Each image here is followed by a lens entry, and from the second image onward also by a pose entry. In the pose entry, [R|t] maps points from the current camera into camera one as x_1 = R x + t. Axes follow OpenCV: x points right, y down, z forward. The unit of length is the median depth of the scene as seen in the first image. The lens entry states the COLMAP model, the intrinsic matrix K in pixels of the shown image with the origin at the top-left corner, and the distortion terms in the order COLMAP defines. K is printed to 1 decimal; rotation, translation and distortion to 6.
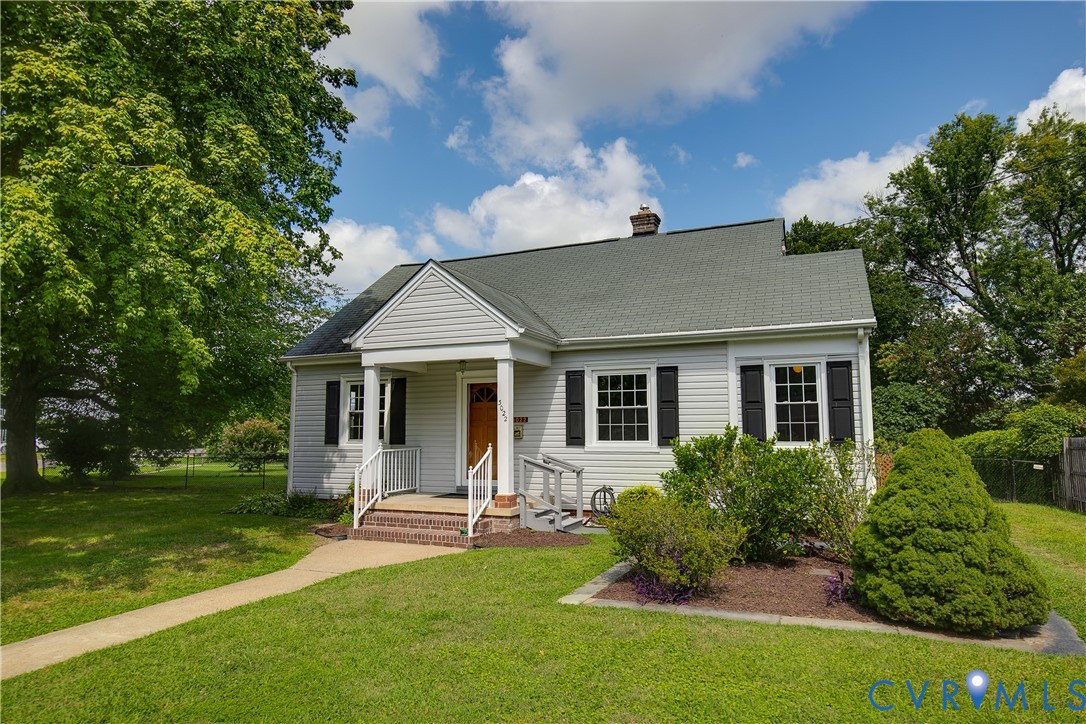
lens RADIAL K [[653.2, 0, 549.0], [0, 653.2, 365.9], [0, 0, 1]] dist [-0.004053, -0.001515]
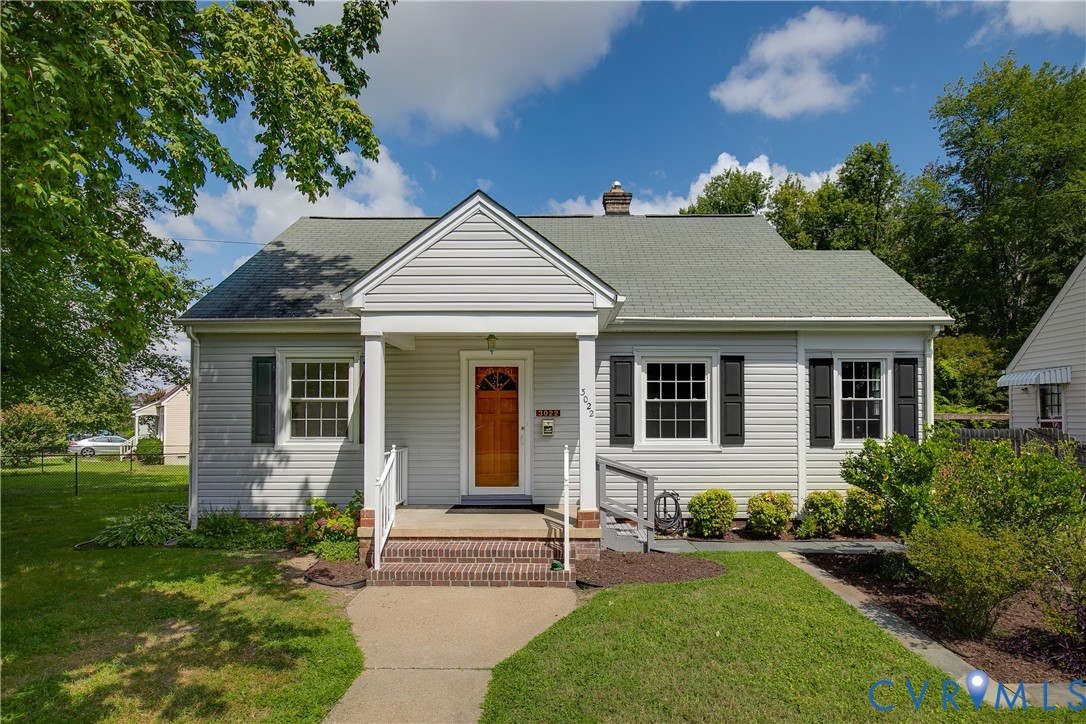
lens RADIAL K [[563.6, 0, 557.5], [0, 563.6, 406.6], [0, 0, 1]] dist [-0.013935, -0.000570]
pose [[0.924774, 0.011890, 0.380330, -0.317658], [-0.042426, 0.996502, 0.072005, 0.023980], [-0.378144, -0.082724, 0.922043, 0.358606]]
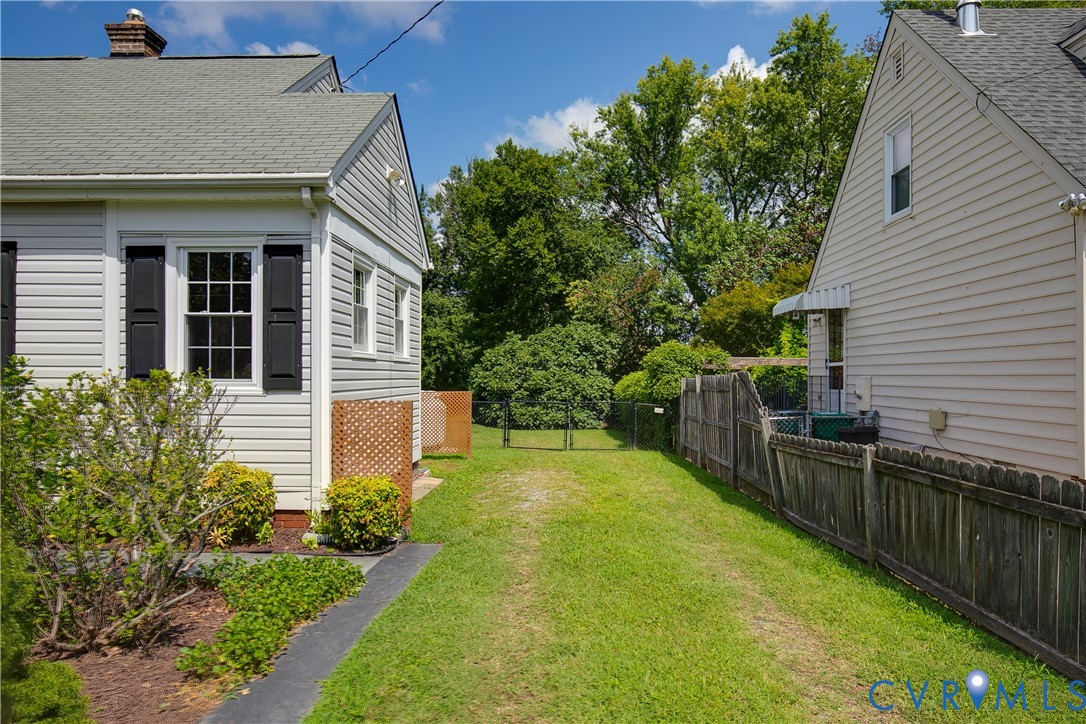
lens RADIAL K [[669.6, 0, 548.7], [0, 669.6, 370.4], [0, 0, 1]] dist [-0.008388, 0.002050]
pose [[0.930464, 0.009087, 0.366271, 0.389512], [-0.043979, 0.995234, 0.087032, 0.037467], [-0.363734, -0.097088, 0.926429, 0.293804]]
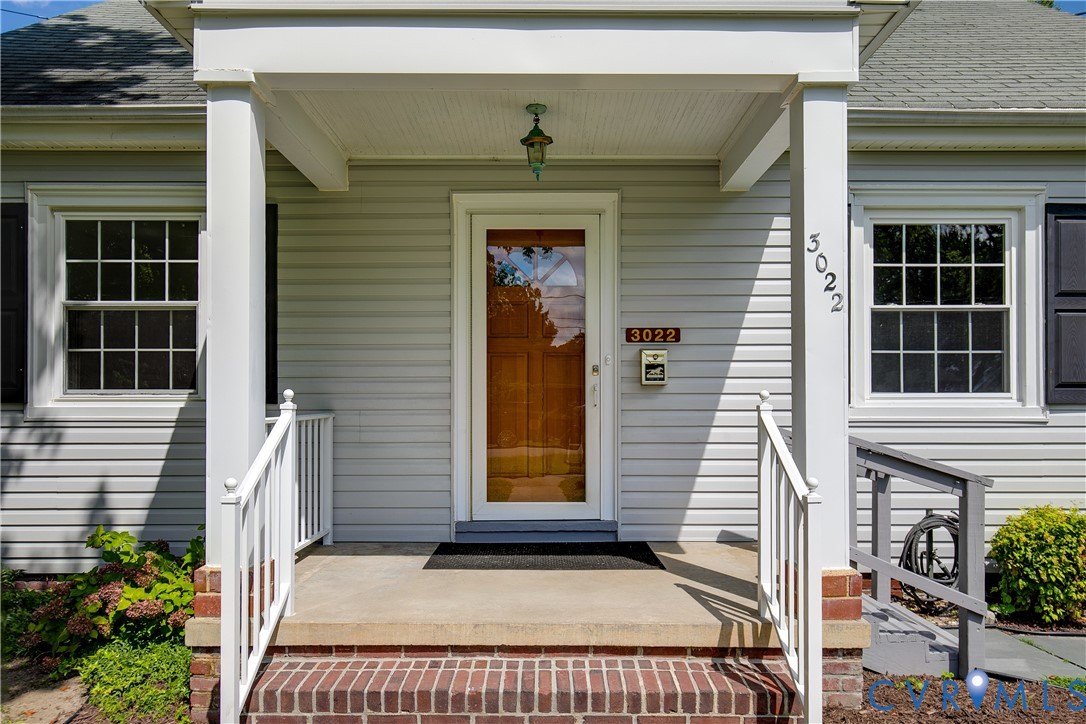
lens RADIAL K [[736.2, 0, 548.6], [0, 736.2, 402.6], [0, 0, 1]] dist [0.002446, -0.001738]
pose [[0.920949, 0.007244, 0.389616, -0.268794], [-0.044143, 0.995331, 0.085837, 0.091227], [-0.387175, -0.096251, 0.916969, 0.673425]]
